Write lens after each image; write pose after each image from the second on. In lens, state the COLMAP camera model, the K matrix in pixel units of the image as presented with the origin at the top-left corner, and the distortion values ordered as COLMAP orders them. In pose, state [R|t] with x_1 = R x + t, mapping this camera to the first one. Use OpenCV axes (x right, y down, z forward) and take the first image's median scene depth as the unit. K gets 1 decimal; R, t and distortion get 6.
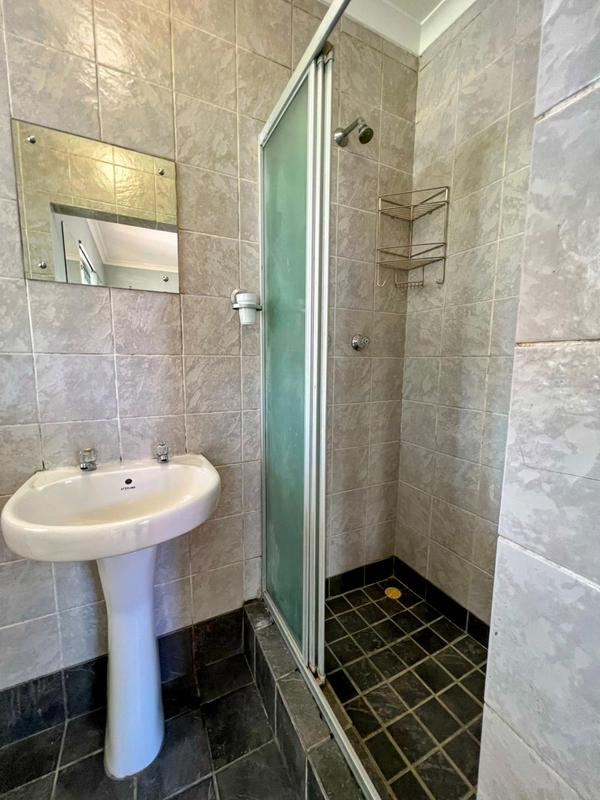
lens RADIAL K [[319.8, 0, 296.8], [0, 319.8, 399.6], [0, 0, 1]] dist [-0.000296, -0.000167]
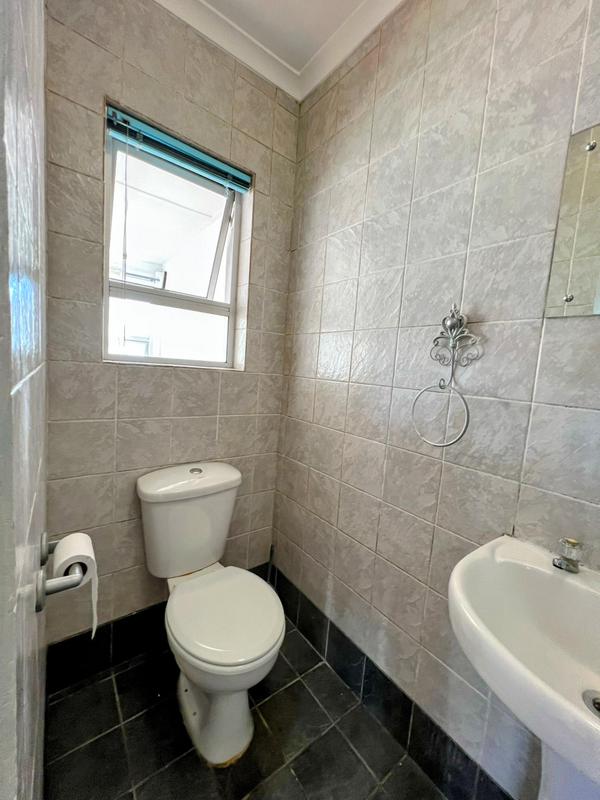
lens RADIAL K [[319.8, 0, 299.0], [0, 319.8, 398.8], [0, 0, 1]] dist [-0.000296, -0.000167]
pose [[0.183610, 0.100251, -0.977874, -0.100506], [-0.197806, 0.978205, 0.063144, -0.084203], [0.962892, 0.181835, 0.199439, 0.220707]]
